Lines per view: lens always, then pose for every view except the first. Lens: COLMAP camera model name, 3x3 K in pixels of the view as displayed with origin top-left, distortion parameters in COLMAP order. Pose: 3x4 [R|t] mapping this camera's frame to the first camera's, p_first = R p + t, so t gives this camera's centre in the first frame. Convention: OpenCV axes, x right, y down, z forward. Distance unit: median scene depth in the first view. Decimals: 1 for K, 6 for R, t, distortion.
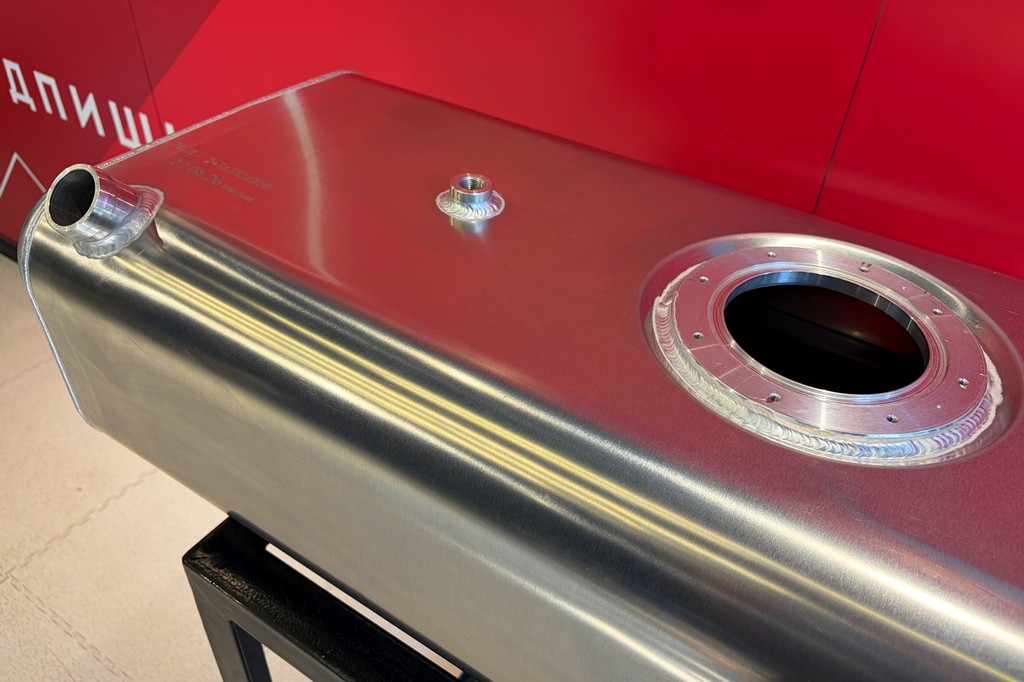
lens RADIAL K [[780.3, 0, 507.7], [0, 780.3, 342.7], [0, 0, 1]] dist [0.039171, -0.052956]
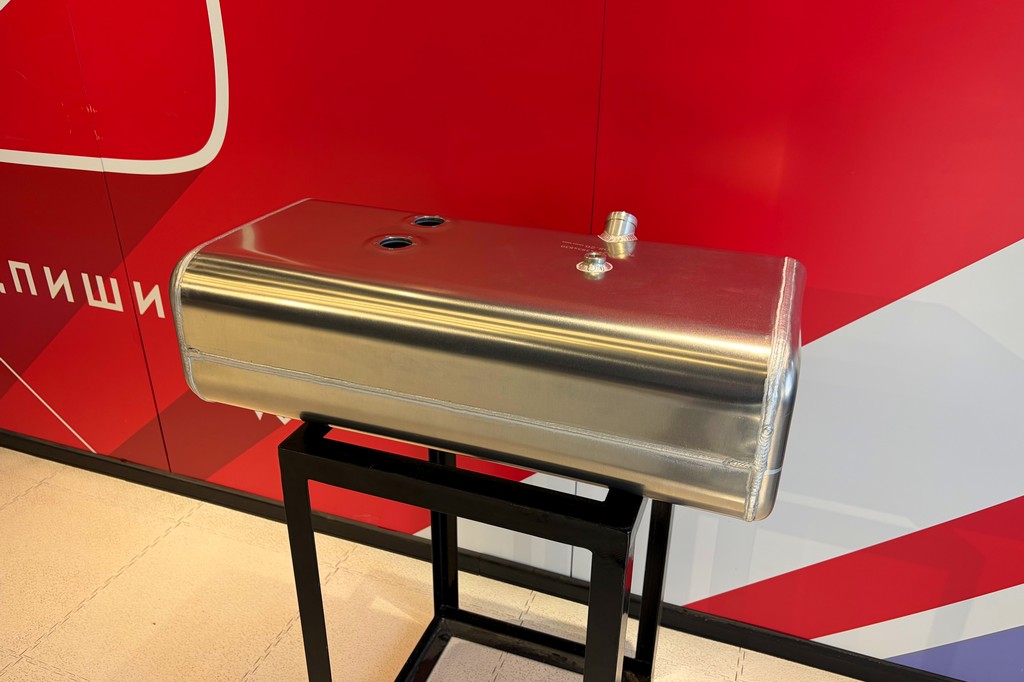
lens RADIAL K [[780.3, 0, 515.1], [0, 780.3, 339.0], [0, 0, 1]] dist [0.039171, -0.052956]
pose [[0.973540, -0.130032, 0.187911, -0.076788], [0.168781, 0.963526, -0.207680, 0.223230], [-0.154052, 0.233900, 0.959978, -0.396361]]
